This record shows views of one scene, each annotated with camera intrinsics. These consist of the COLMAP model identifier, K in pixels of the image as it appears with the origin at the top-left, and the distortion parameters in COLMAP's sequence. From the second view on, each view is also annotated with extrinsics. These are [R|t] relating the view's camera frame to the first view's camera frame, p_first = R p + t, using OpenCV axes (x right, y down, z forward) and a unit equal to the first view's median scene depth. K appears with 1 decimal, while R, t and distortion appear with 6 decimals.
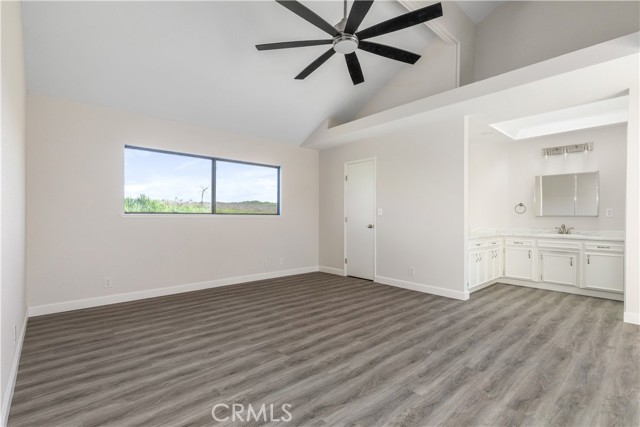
lens RADIAL K [[298.3, 0, 323.1], [0, 298.3, 217.2], [0, 0, 1]] dist [0.009264, -0.001195]
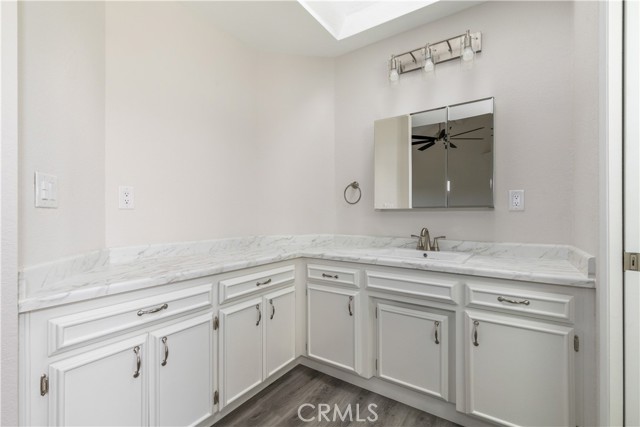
lens RADIAL K [[298.3, 0, 324.3], [0, 298.3, 212.3], [0, 0, 1]] dist [0.009264, -0.001195]
pose [[0.970165, -0.011356, 0.242181, 0.576273], [0.012071, 0.999926, -0.001468, 0.001182], [-0.242146, 0.004347, 0.970230, 0.644535]]
